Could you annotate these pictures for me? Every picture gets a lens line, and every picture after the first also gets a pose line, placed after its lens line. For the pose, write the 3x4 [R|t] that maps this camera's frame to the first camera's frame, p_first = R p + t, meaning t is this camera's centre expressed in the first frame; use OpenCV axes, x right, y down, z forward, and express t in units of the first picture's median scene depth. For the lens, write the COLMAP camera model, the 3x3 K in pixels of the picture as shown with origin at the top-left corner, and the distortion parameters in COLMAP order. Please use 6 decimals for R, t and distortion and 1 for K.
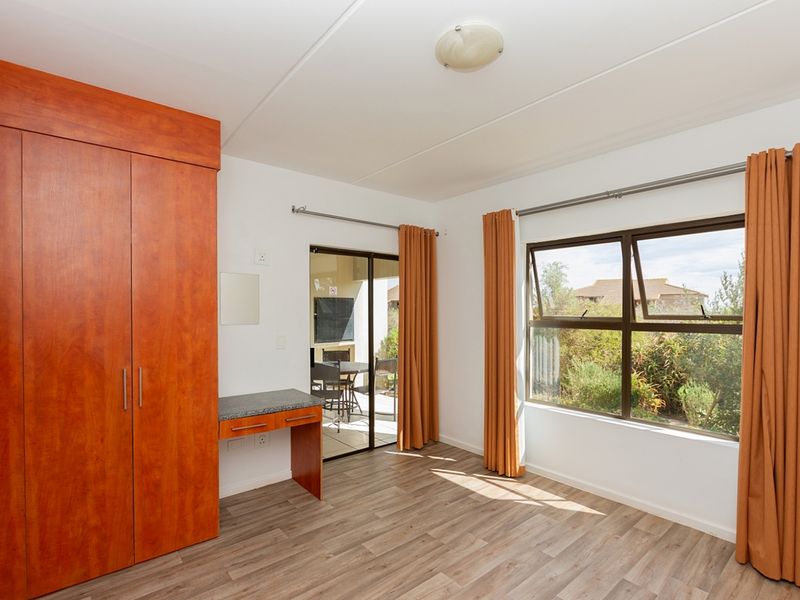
lens RADIAL K [[402.3, 0, 401.8], [0, 402.3, 310.0], [0, 0, 1]] dist [-0.002115, -0.000029]
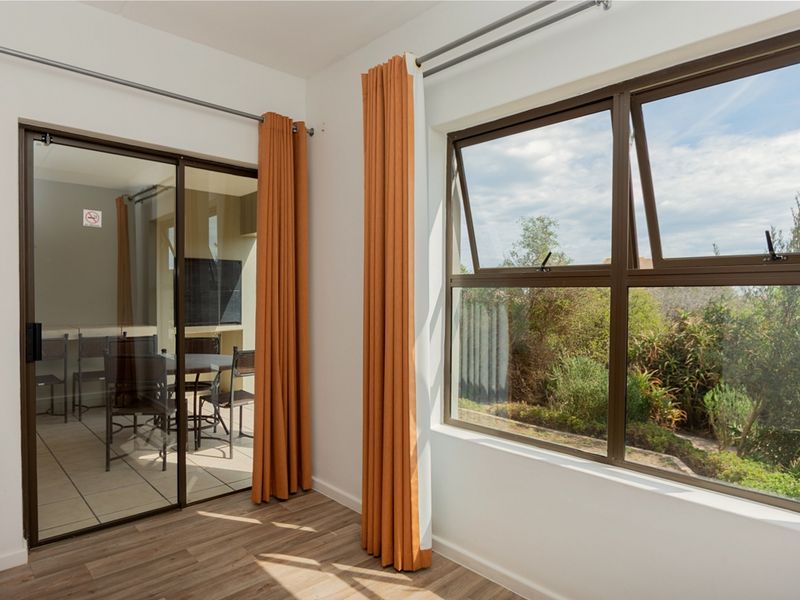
lens RADIAL K [[492.2, 0, 400.0], [0, 492.2, 300.0], [0, 0, 1]] dist [-0.017795, 0.001177]
pose [[0.998641, 0.008451, 0.051420, 0.205067], [-0.008927, 0.999919, 0.009042, 0.051324], [-0.051339, -0.009489, 0.998636, 0.325832]]
